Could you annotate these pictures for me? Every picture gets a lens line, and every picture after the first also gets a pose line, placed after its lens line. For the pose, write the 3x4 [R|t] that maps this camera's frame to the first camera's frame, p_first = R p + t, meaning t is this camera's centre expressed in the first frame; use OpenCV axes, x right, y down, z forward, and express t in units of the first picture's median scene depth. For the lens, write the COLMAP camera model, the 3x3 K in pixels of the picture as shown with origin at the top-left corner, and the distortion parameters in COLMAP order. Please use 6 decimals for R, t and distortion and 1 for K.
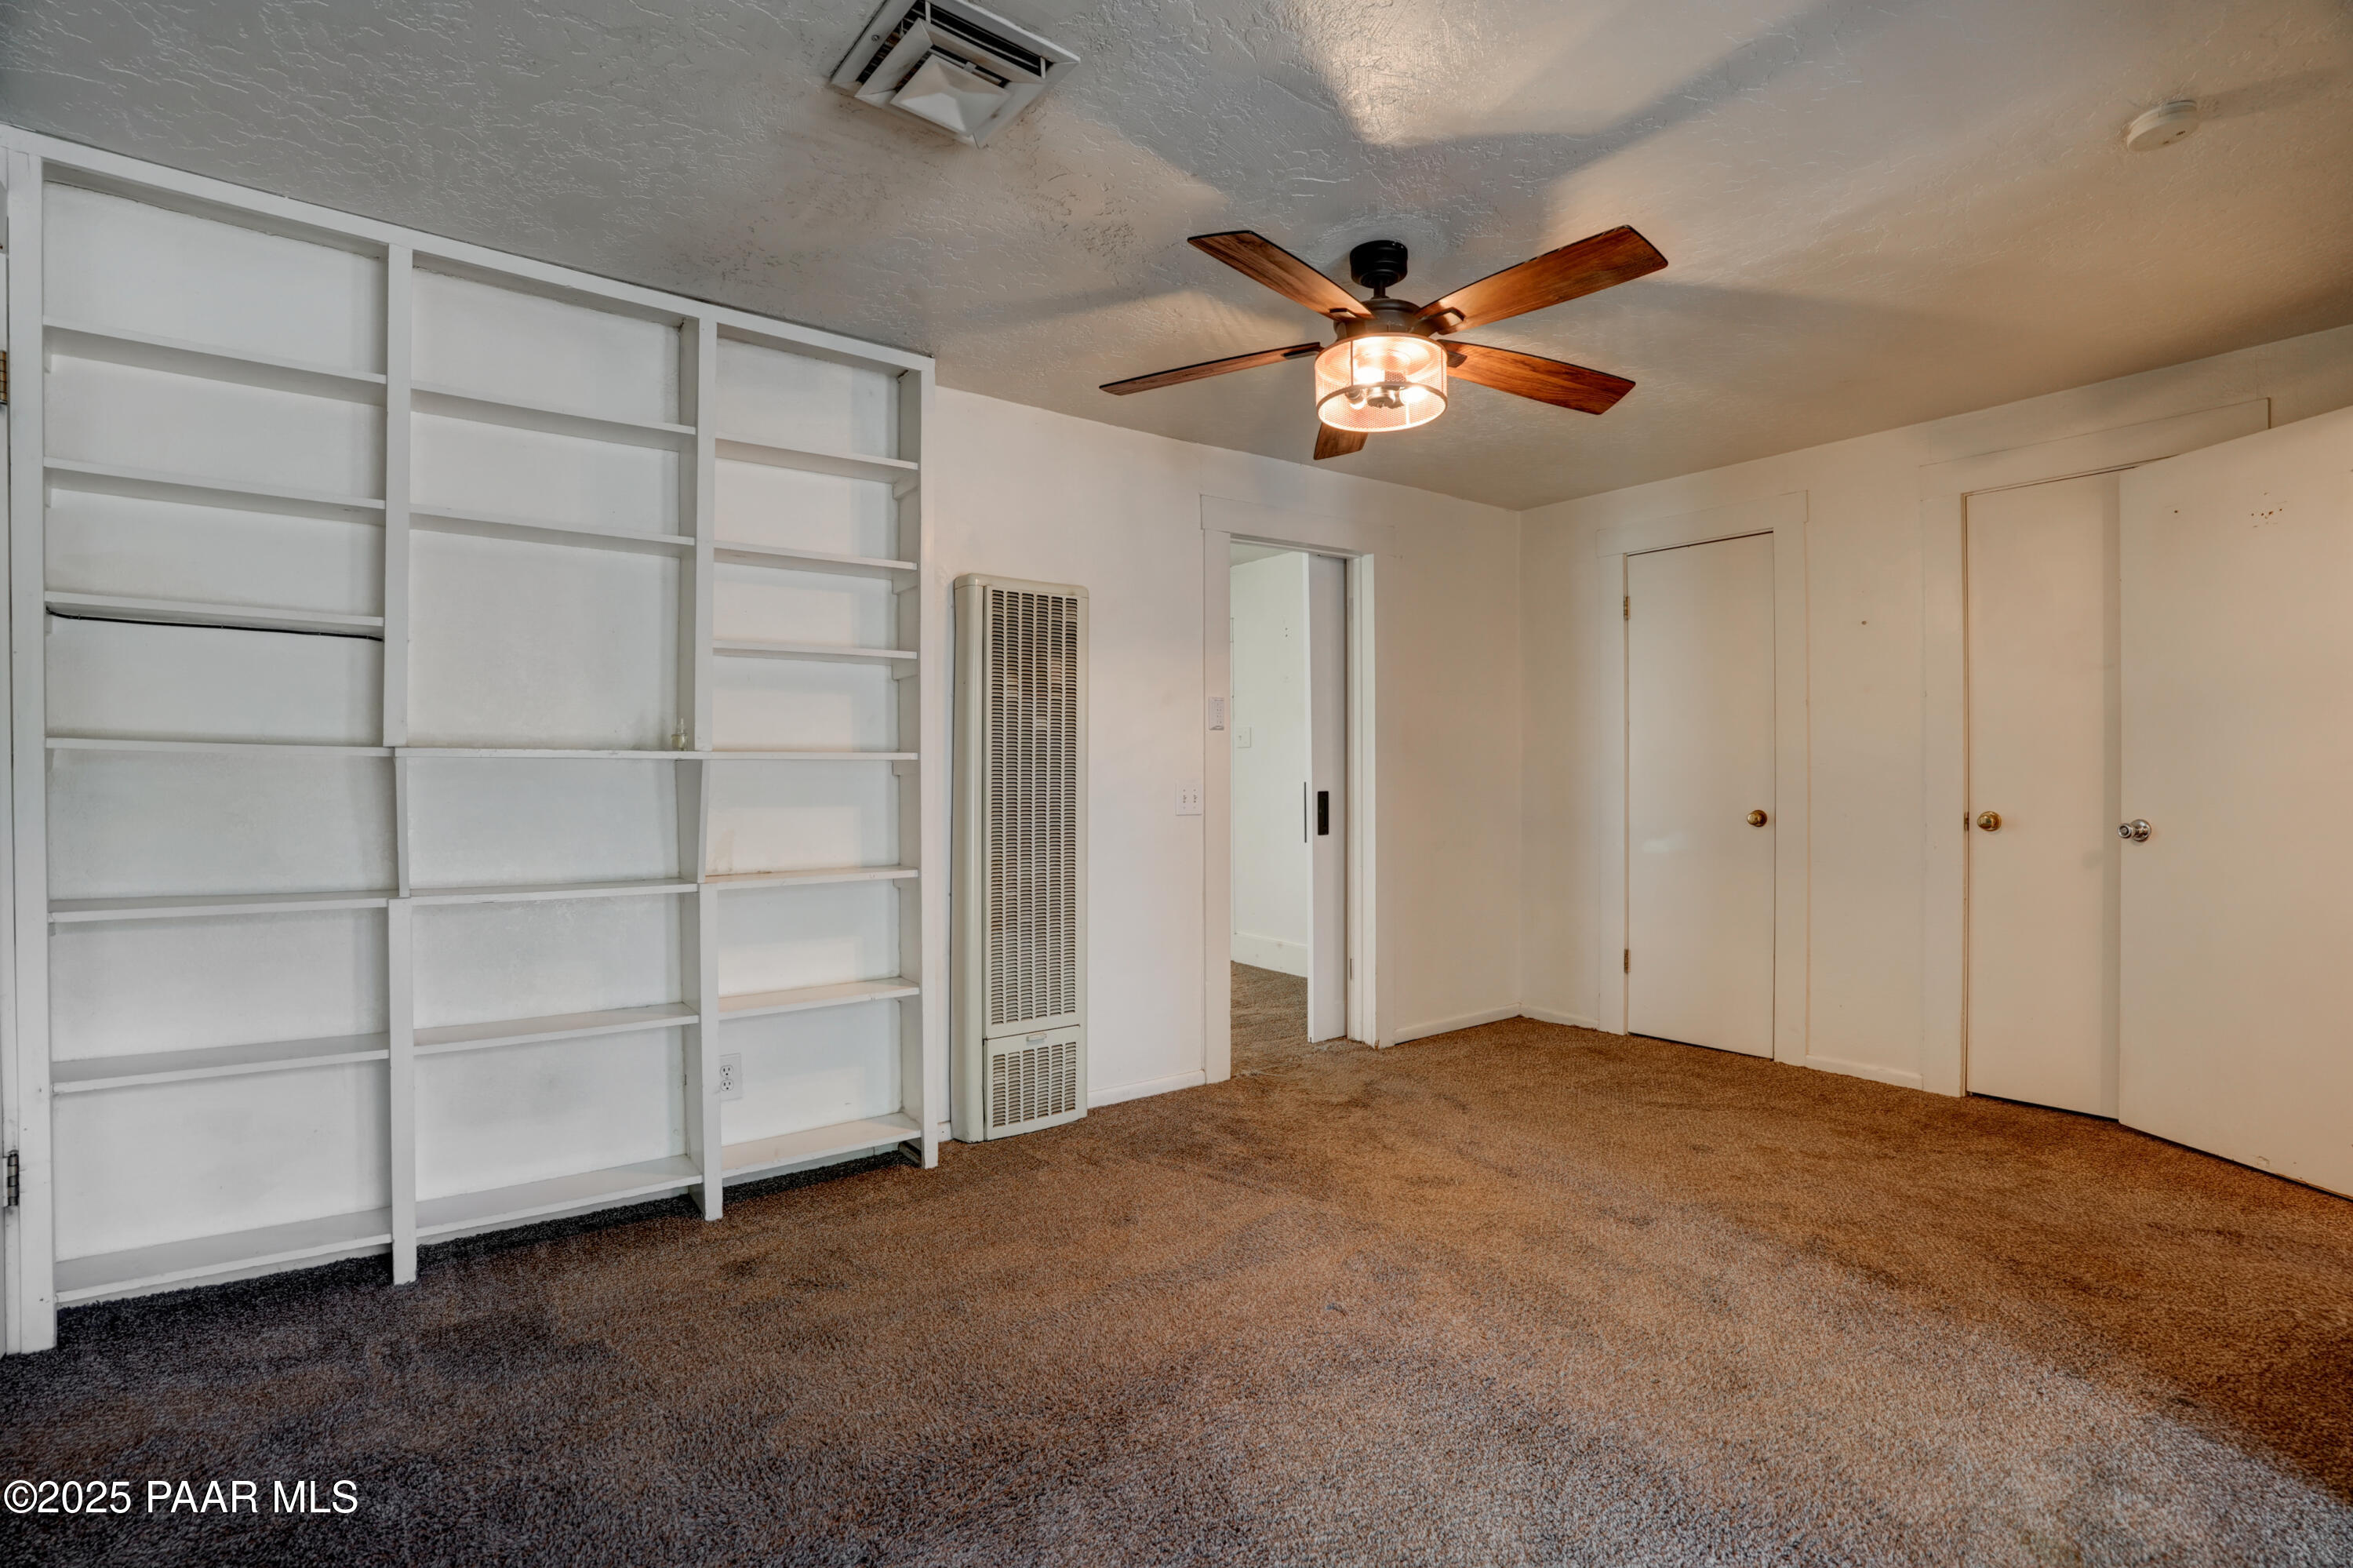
lens RADIAL K [[1127.1, 0, 1181.6], [0, 1127.1, 768.3], [0, 0, 1]] dist [-0.057019, 0.021864]
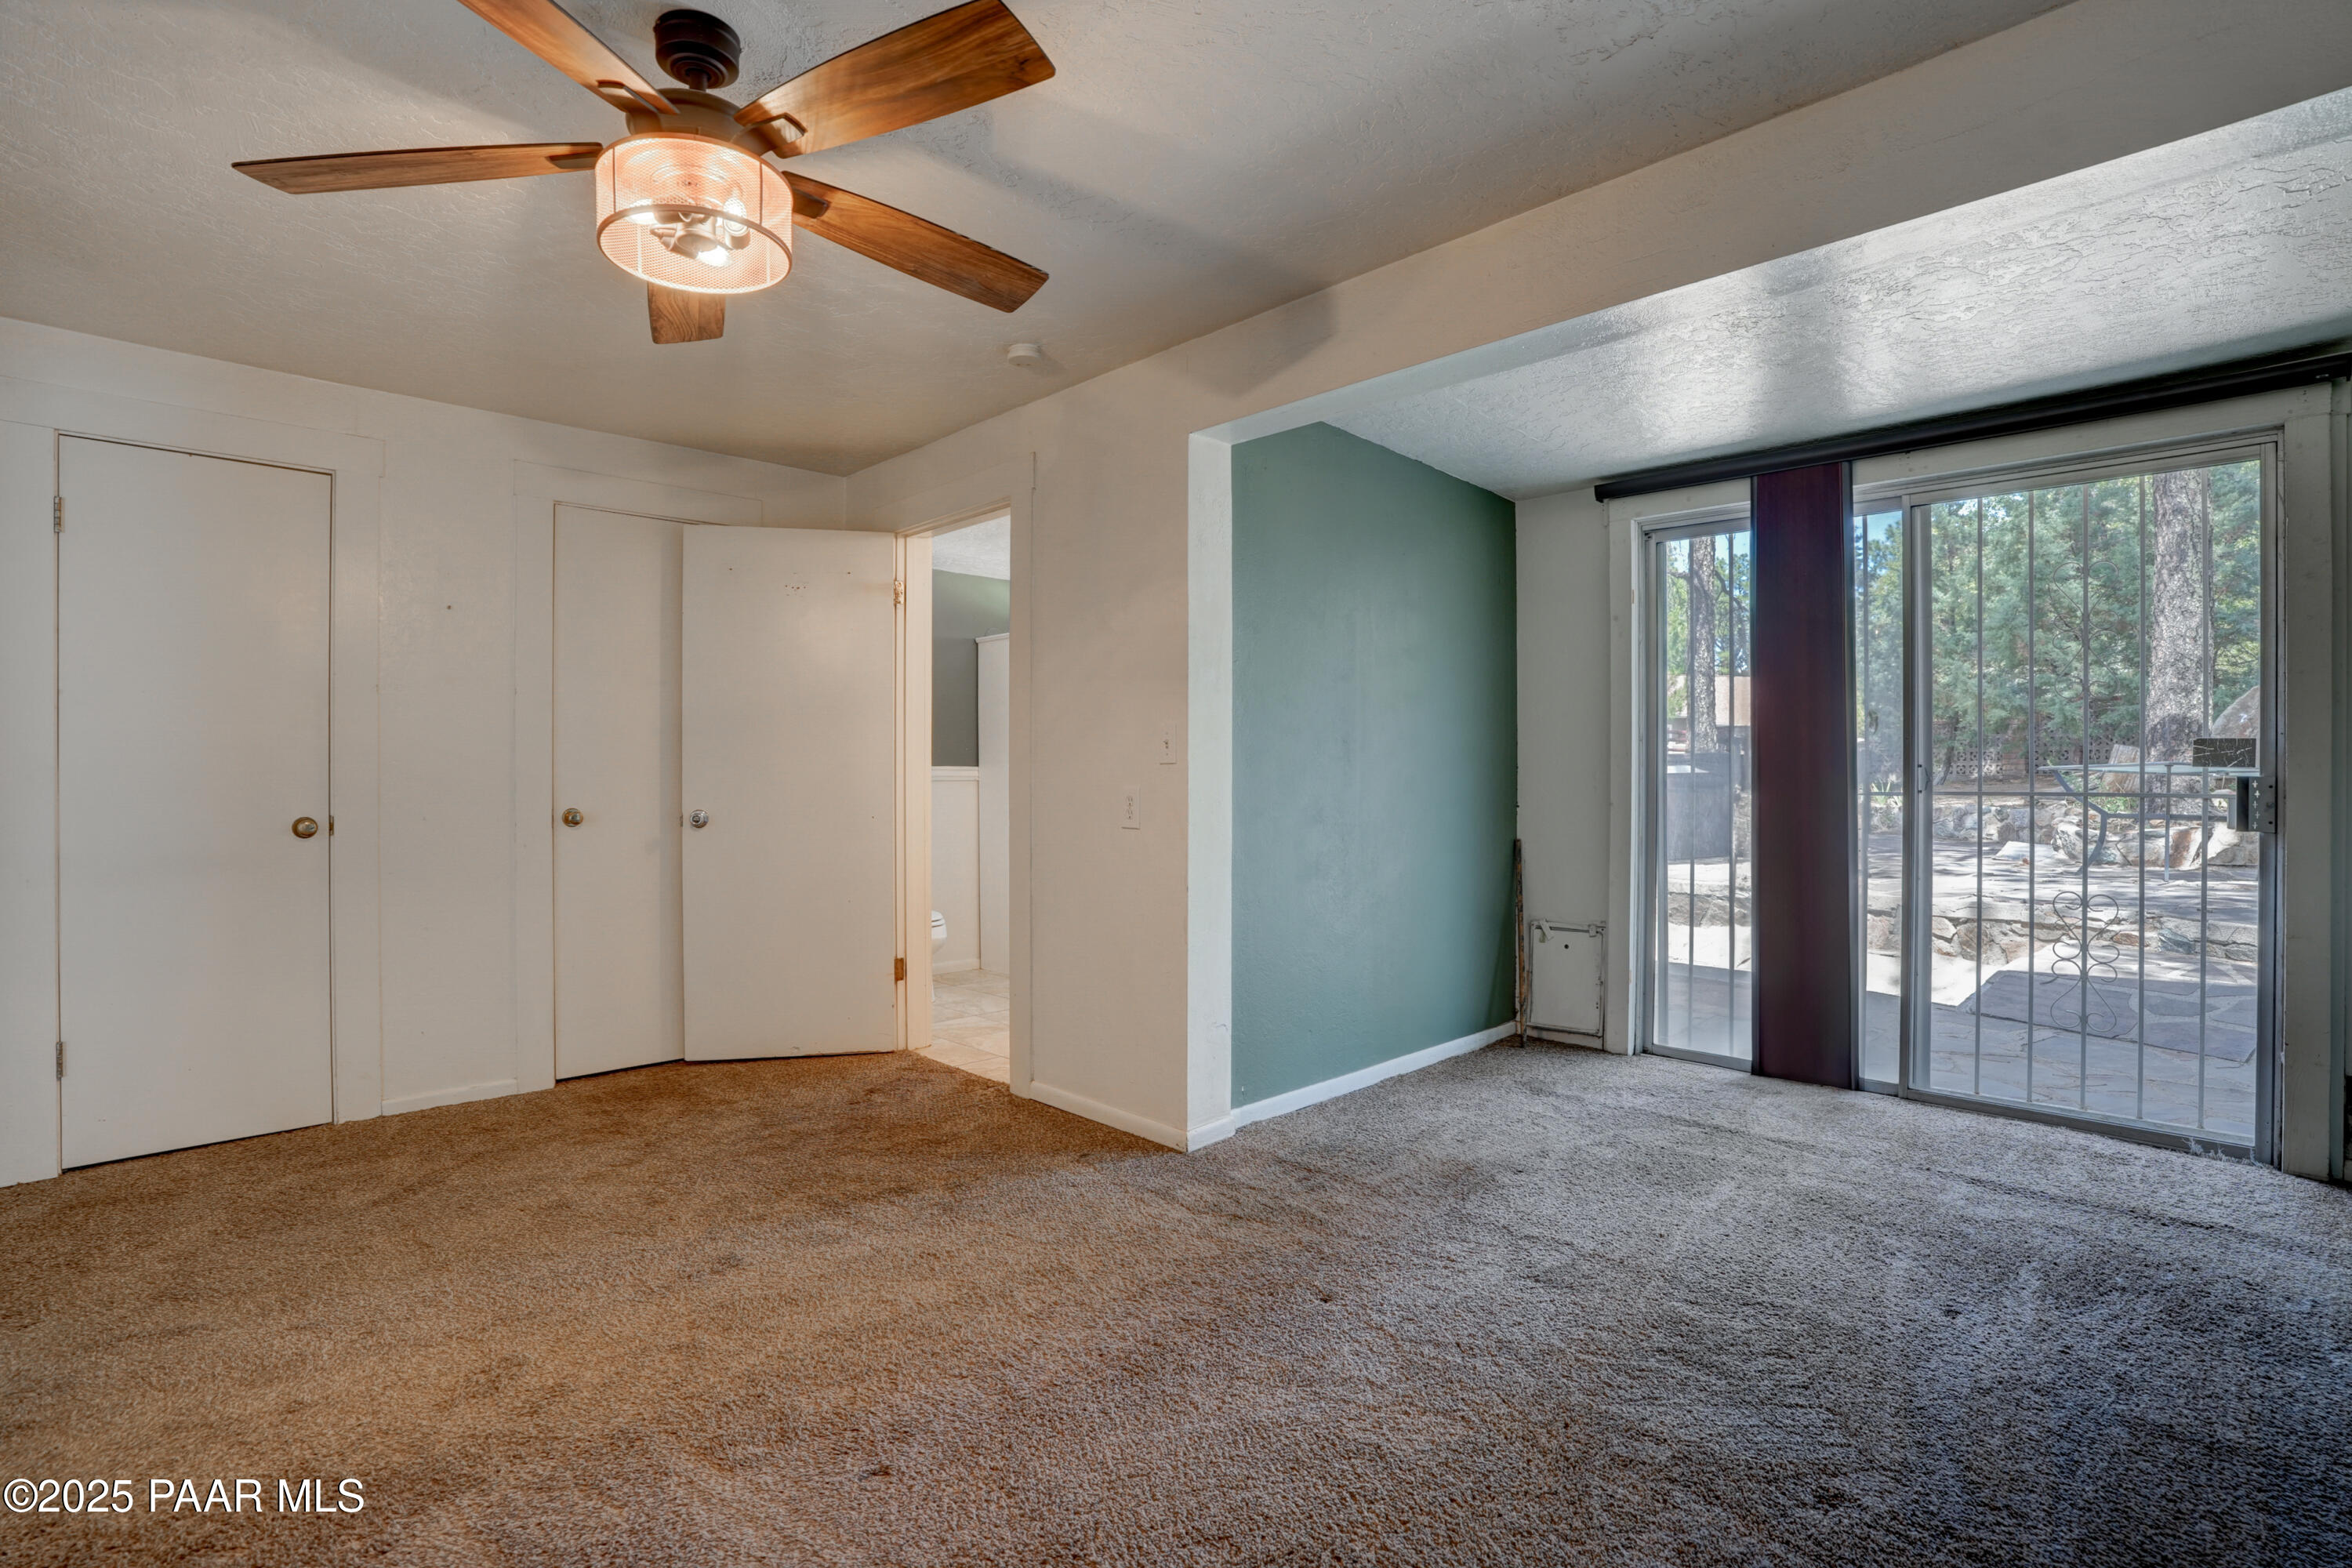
lens RADIAL K [[1126.6, 0, 1181.1], [0, 1126.6, 768.3], [0, 0, 1]] dist [-0.057019, 0.021864]
pose [[-0.136475, 0.007718, 0.990613, -0.447200], [-0.005296, 0.999950, -0.008521, 0.007871], [-0.990629, -0.006409, -0.136427, 0.631716]]
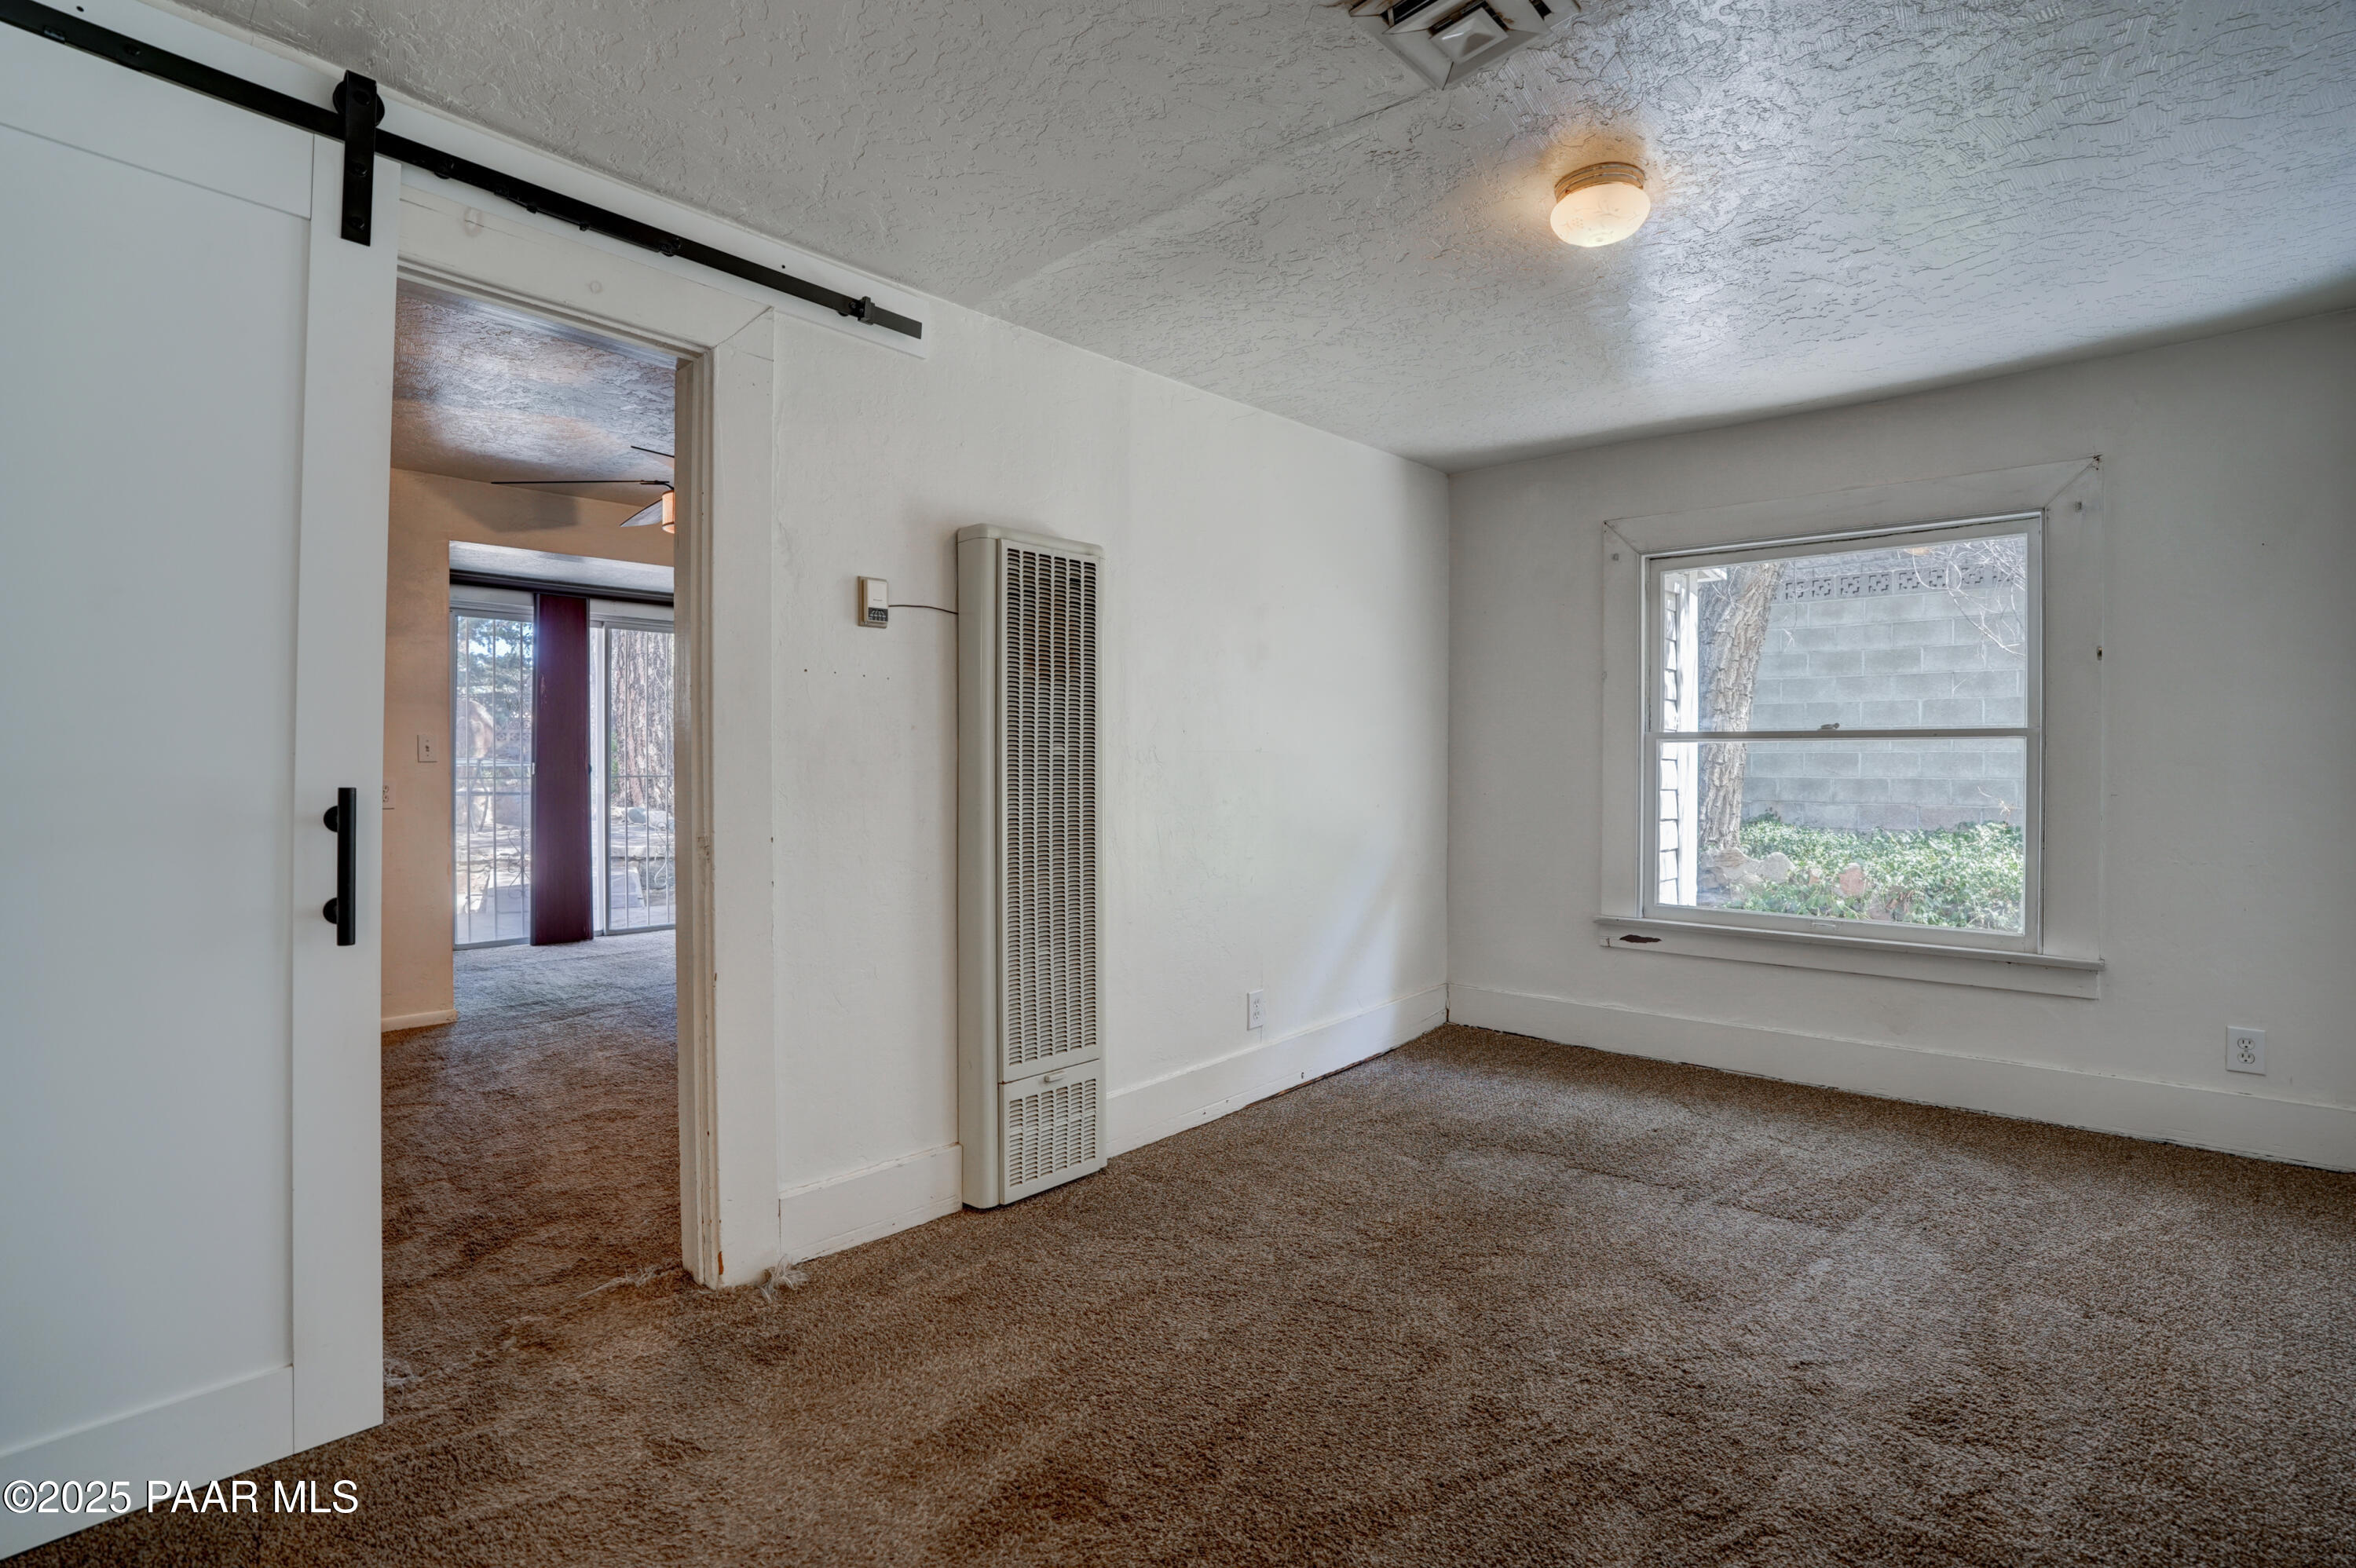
lens RADIAL K [[1128.4, 0, 1183.1], [0, 1128.4, 768.3], [0, 0, 1]] dist [-0.057019, 0.021864]
pose [[-0.979646, 0.007096, -0.200609, -0.100465], [0.006930, 0.999975, 0.001529, 0.007398], [0.200614, 0.000108, -0.979670, 2.060826]]
